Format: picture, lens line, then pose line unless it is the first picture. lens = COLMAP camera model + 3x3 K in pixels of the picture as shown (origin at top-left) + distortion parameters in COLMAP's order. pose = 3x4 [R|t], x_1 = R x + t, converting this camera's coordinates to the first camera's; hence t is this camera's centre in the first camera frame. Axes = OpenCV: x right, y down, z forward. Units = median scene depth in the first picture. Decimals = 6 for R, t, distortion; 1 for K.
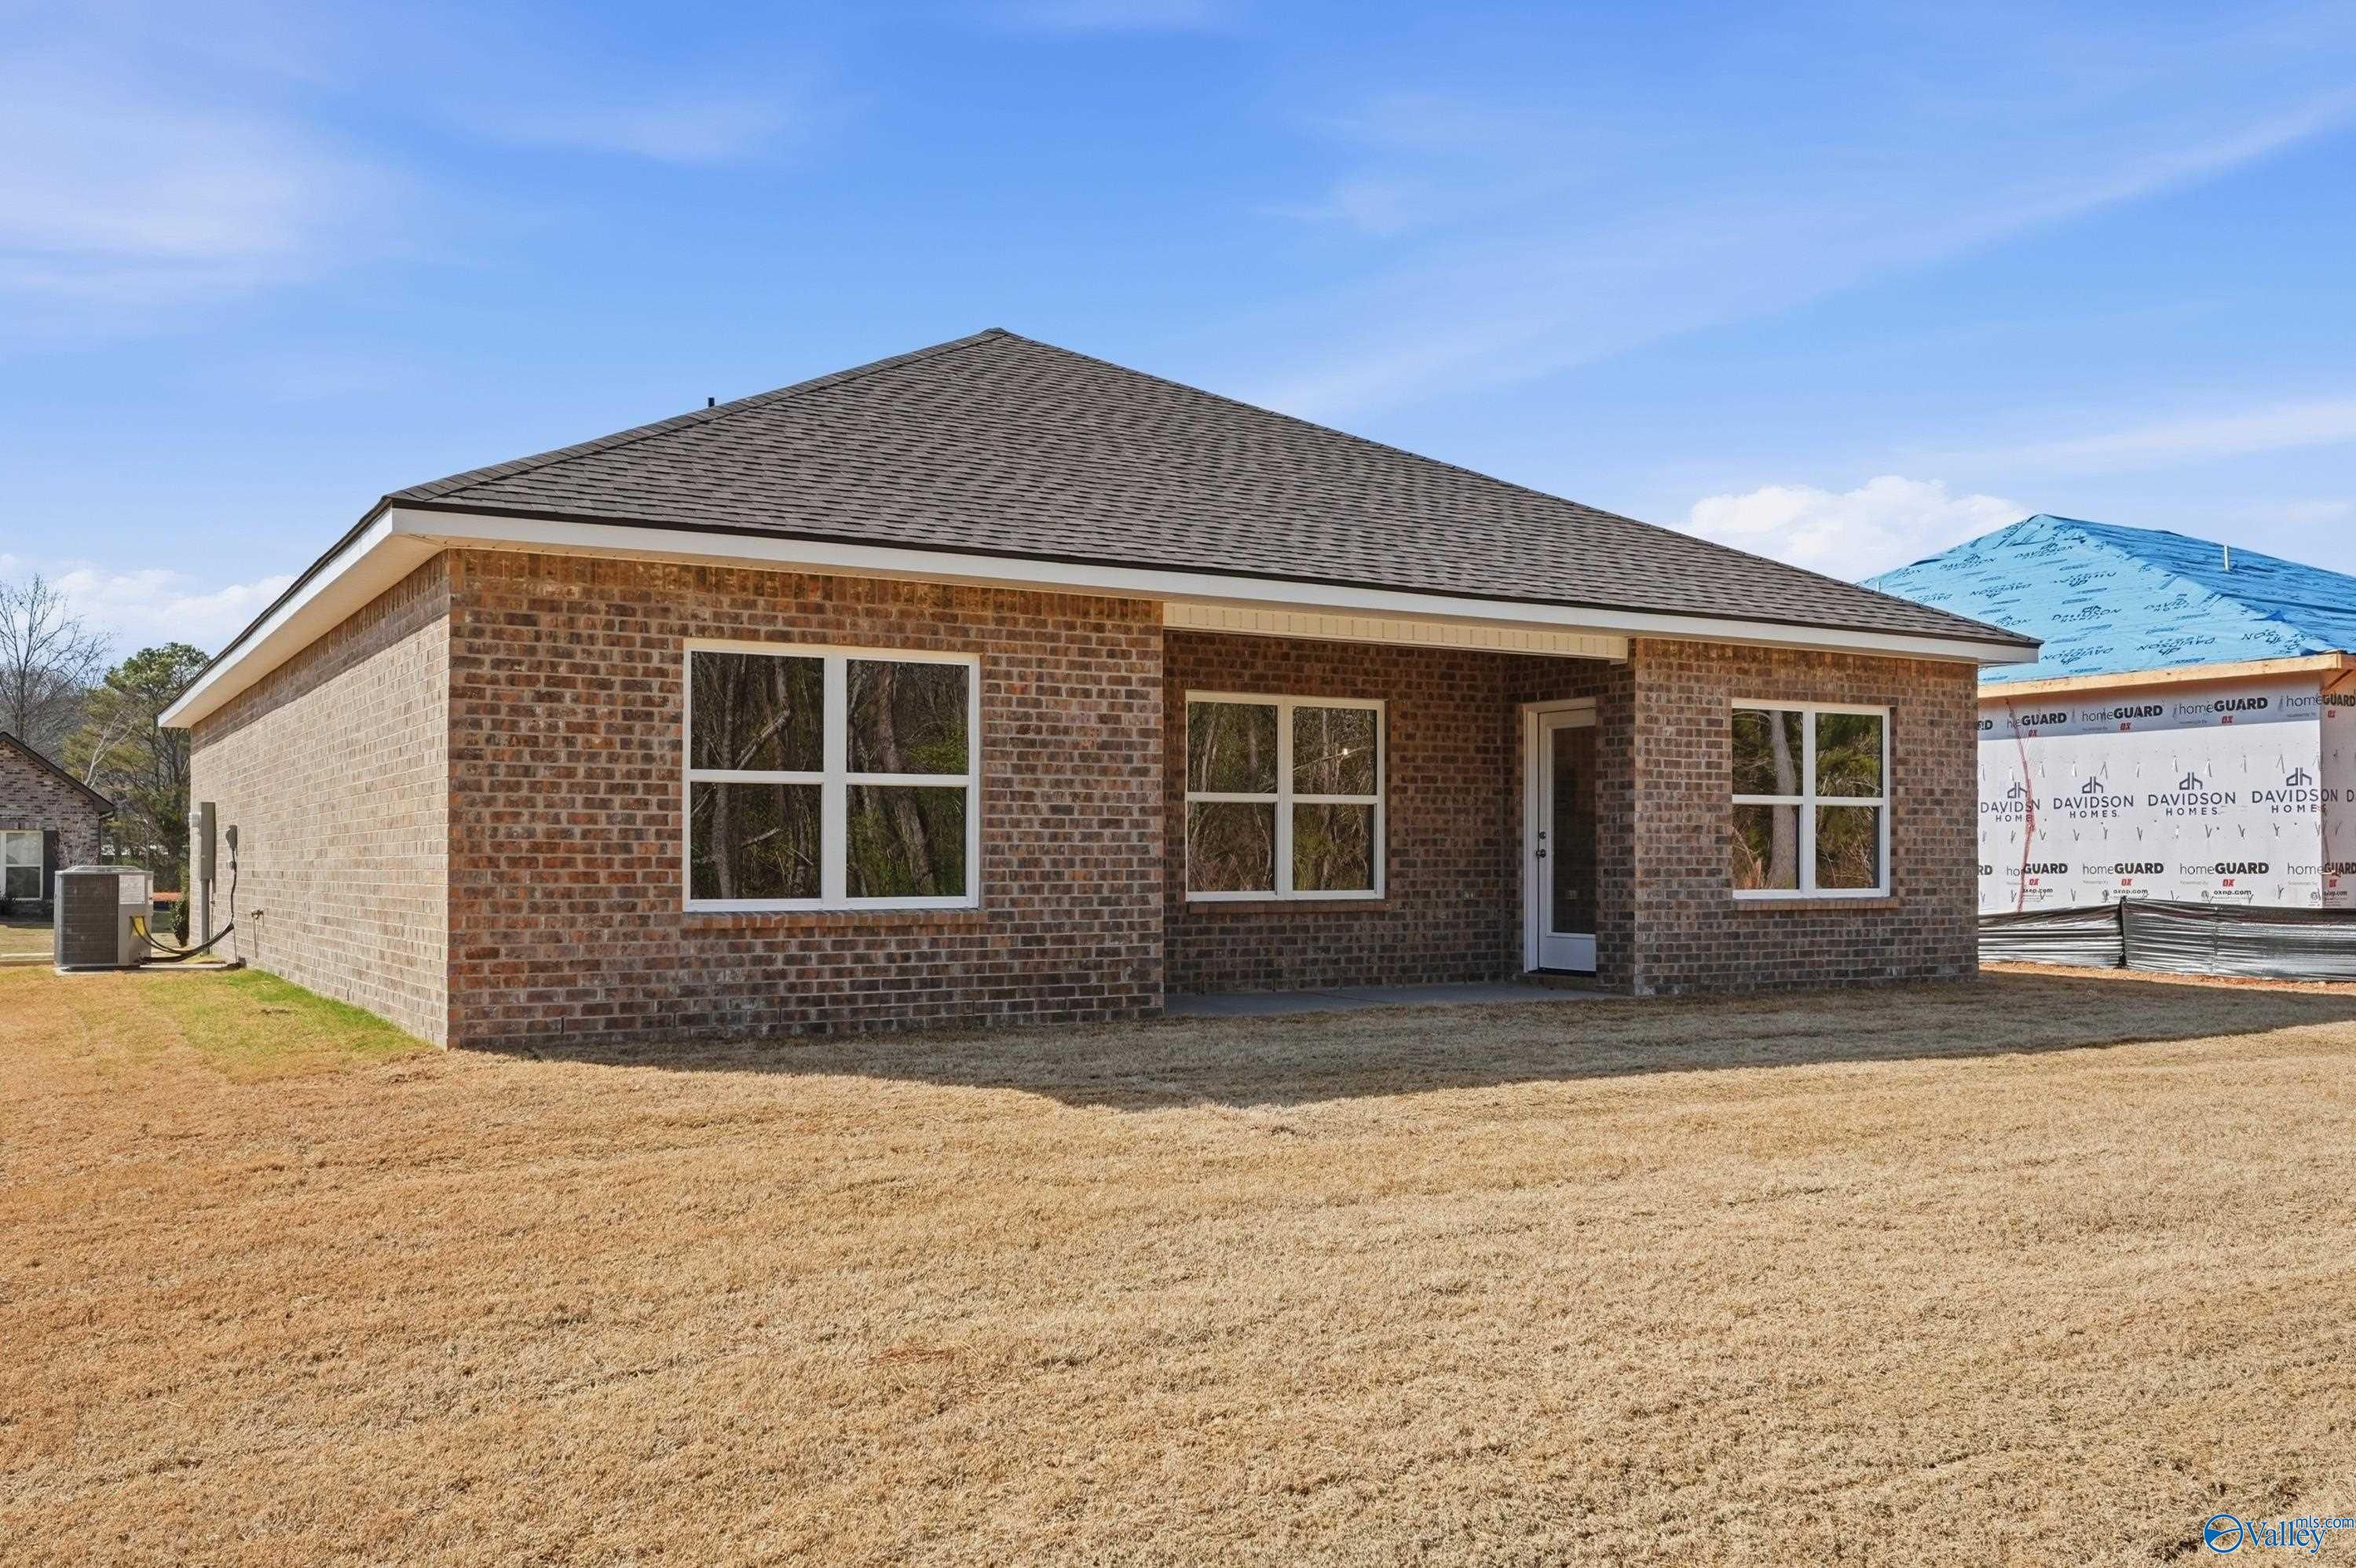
lens RADIAL K [[2102.0, 0, 1199.1], [0, 2102.0, 798.6], [0, 0, 1]] dist [0.016226, 0.009855]
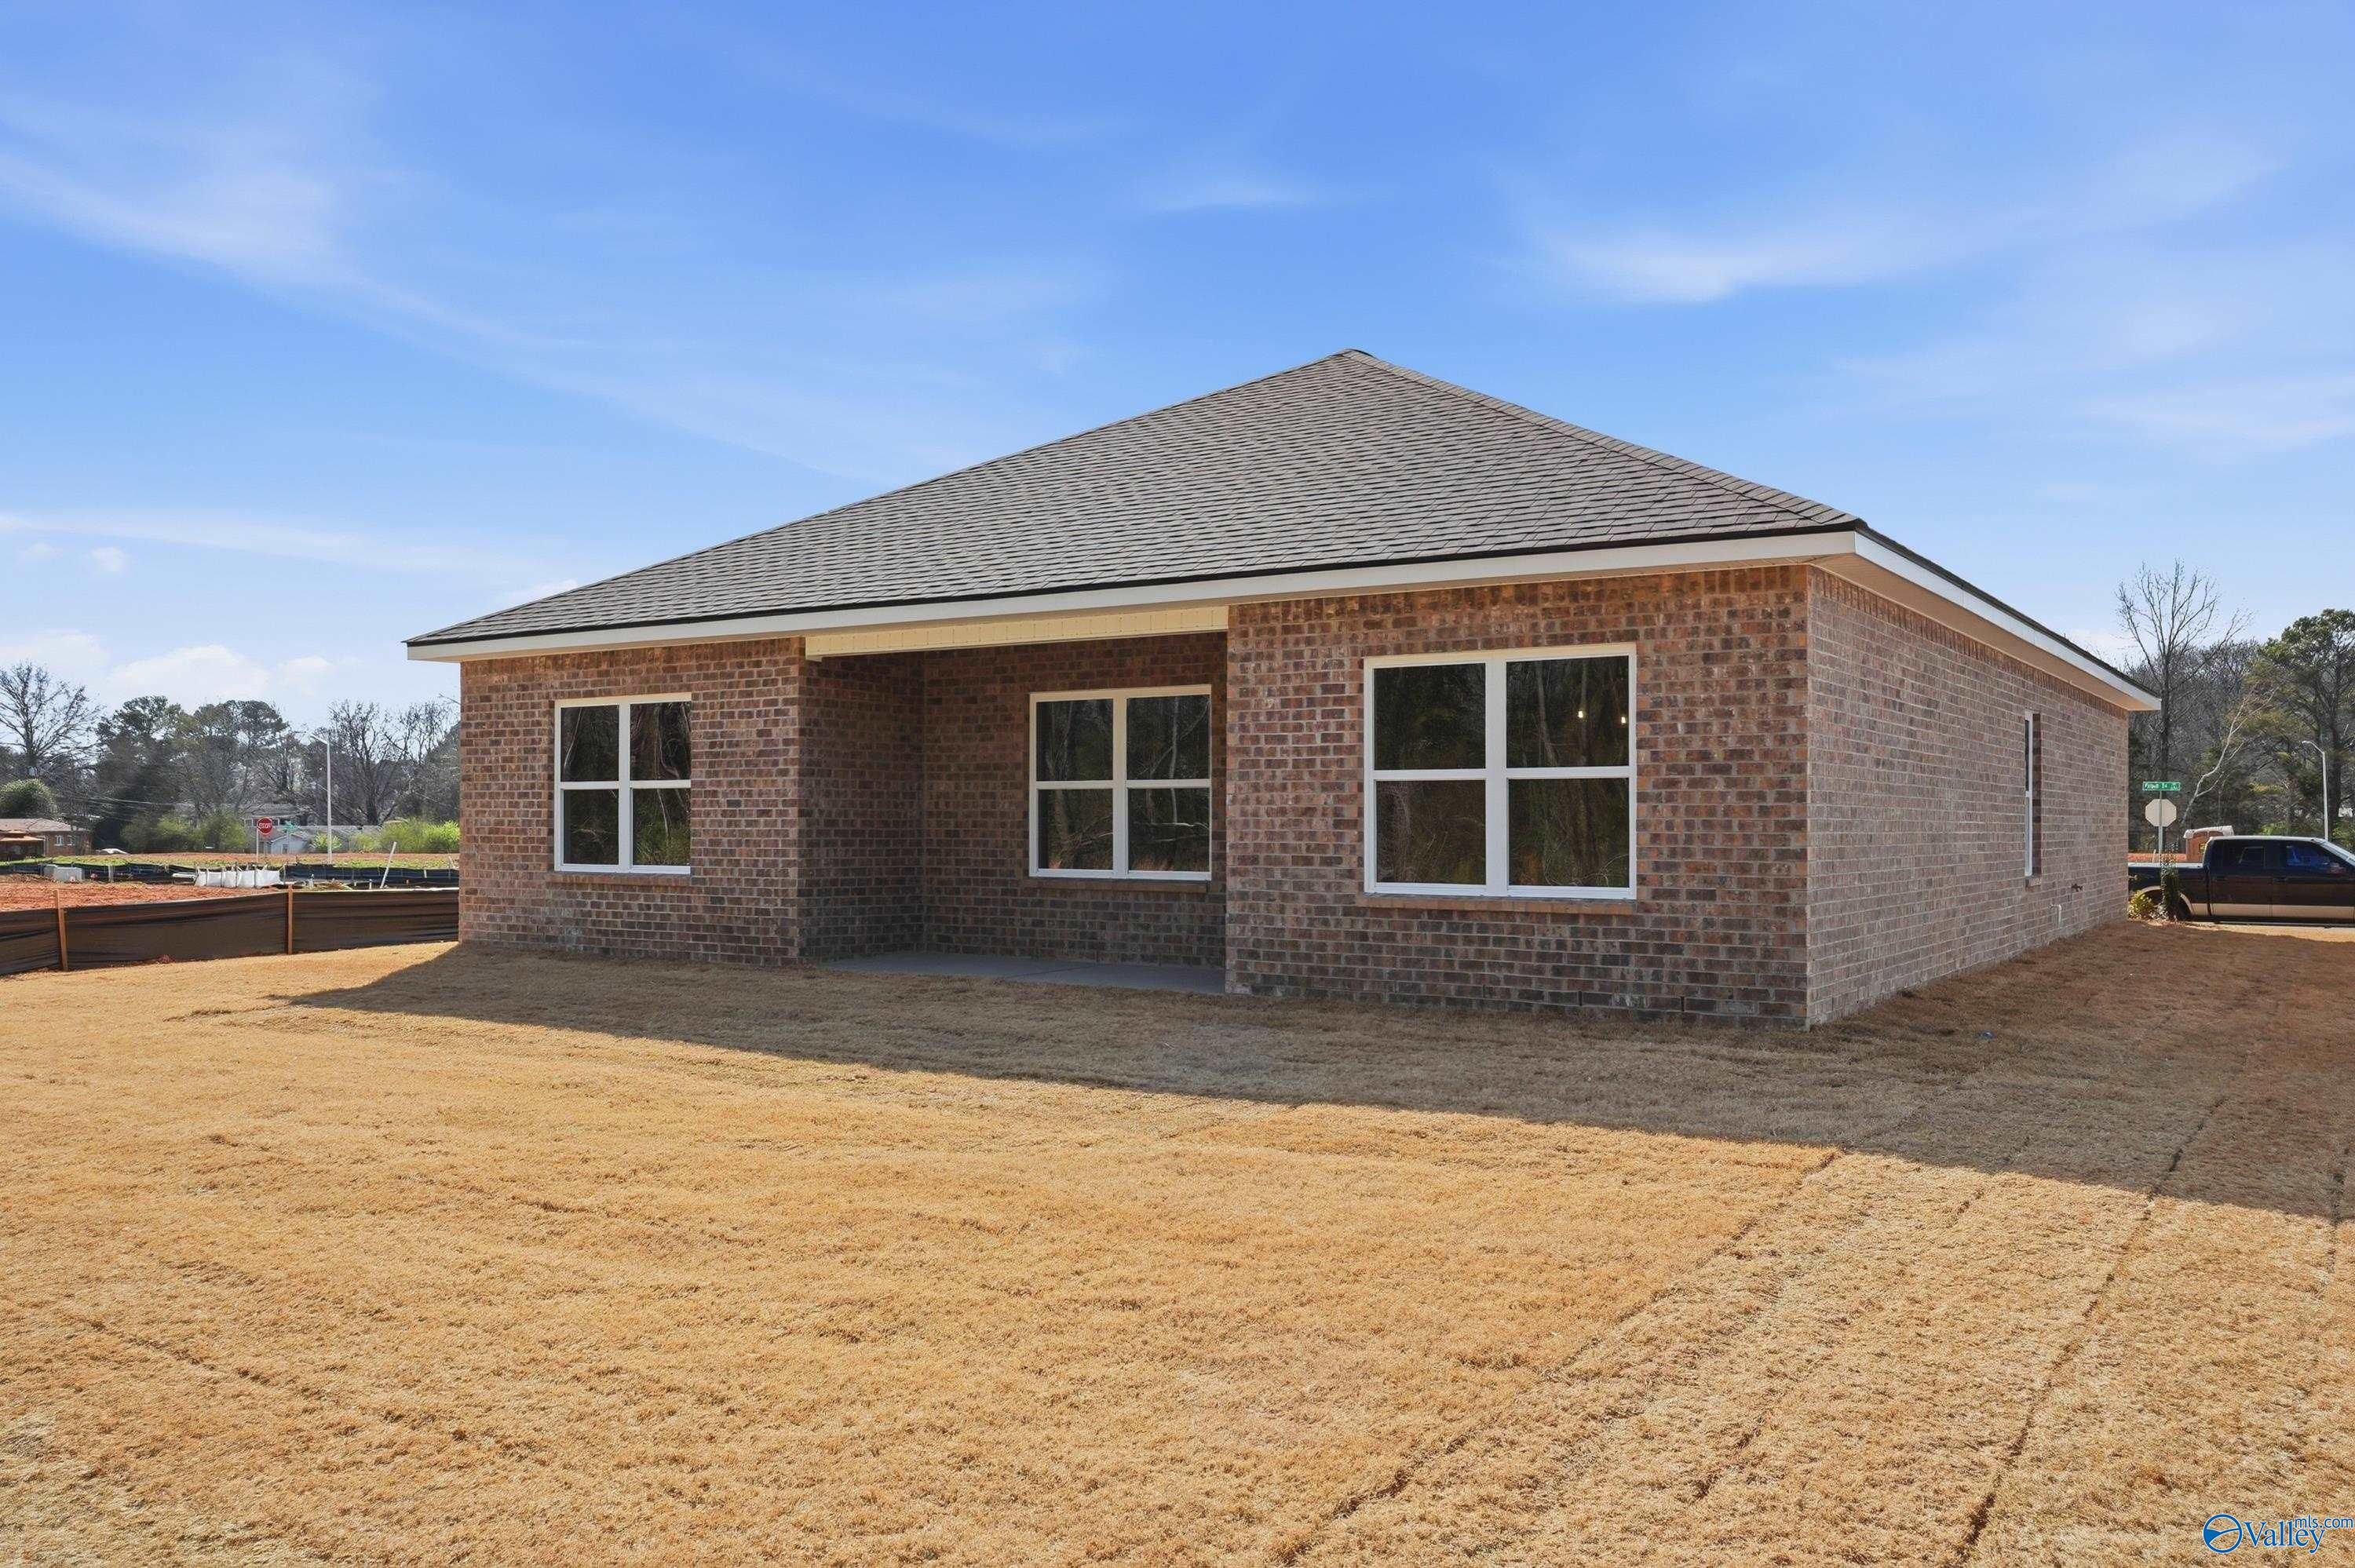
lens RADIAL K [[1749.2, 0, 1185.5], [0, 1749.2, 785.5], [0, 0, 1]] dist [0.005271, 0.001151]
pose [[0.439471, -0.020479, -0.898023, 0.884416], [0.022054, 0.999685, -0.012005, 0.011400], [0.897986, -0.014529, 0.439784, 0.641133]]
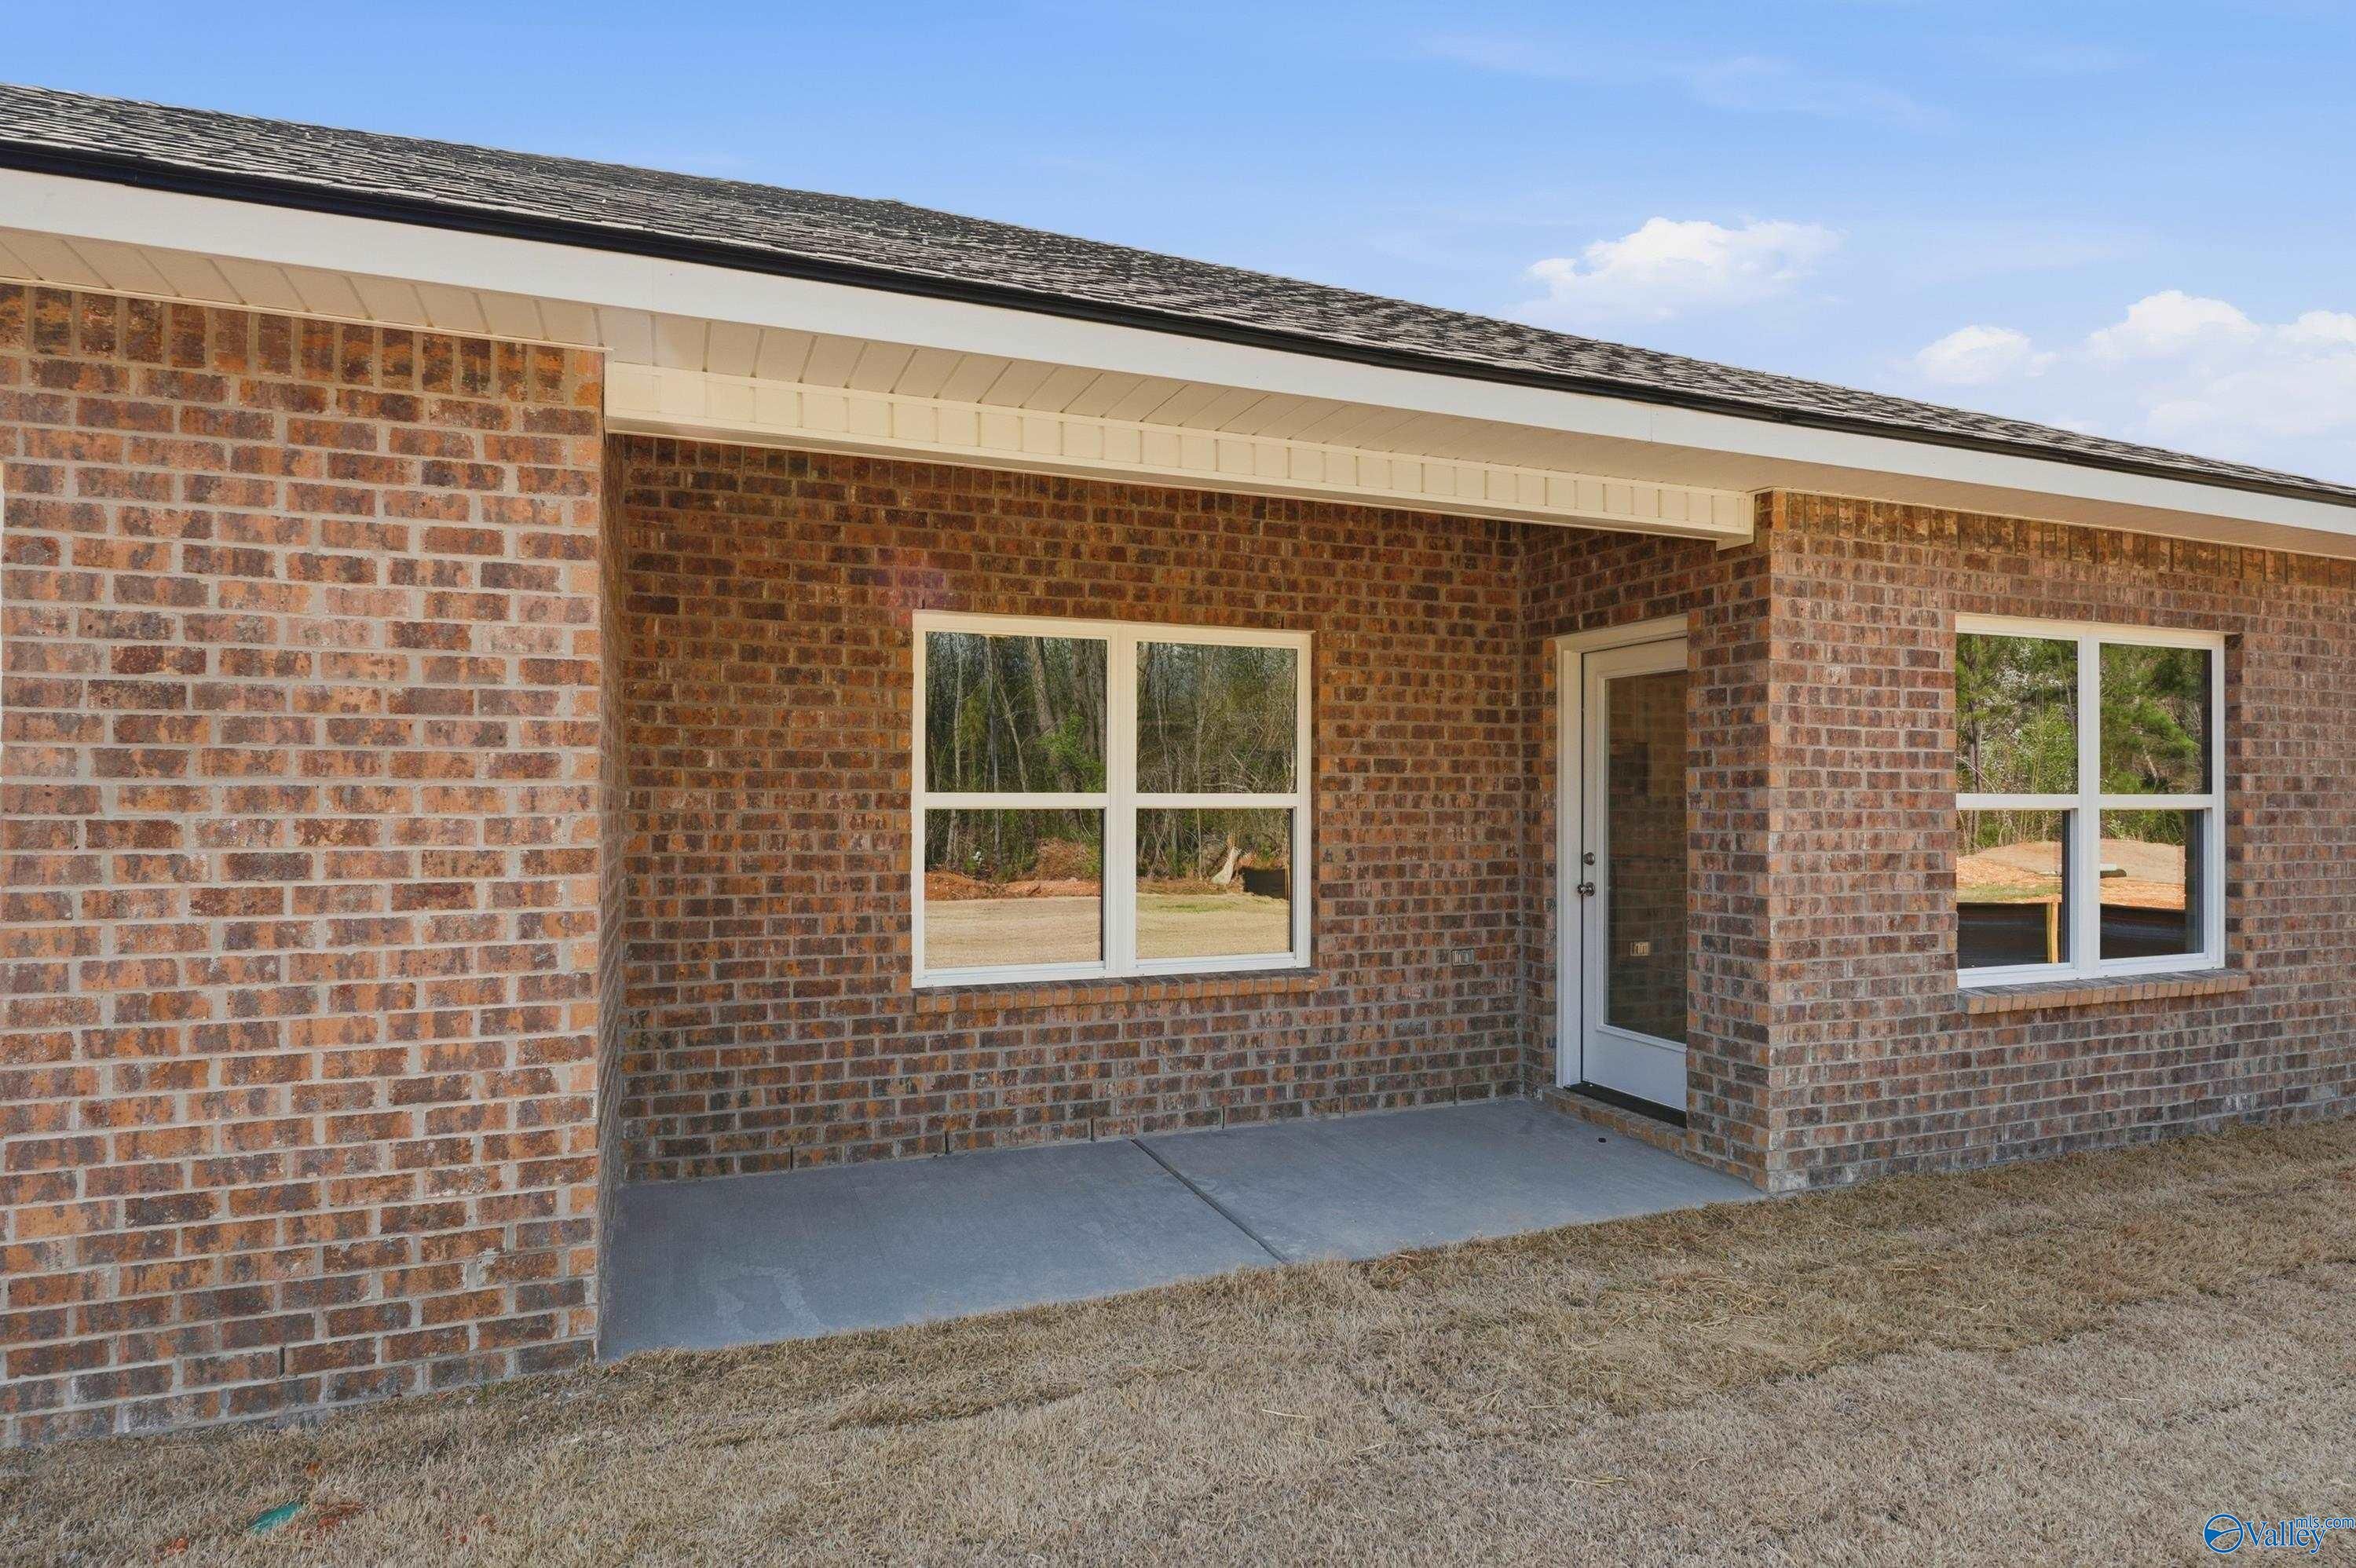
lens RADIAL K [[1298.3, 0, 1170.6], [0, 1298.3, 778.1], [0, 0, 1]] dist [0.000862, -0.000688]
pose [[0.984709, -0.001068, -0.174203, 0.118273], [0.003467, 0.999903, 0.013471, -0.011433], [0.174172, -0.013869, 0.984618, 0.660327]]
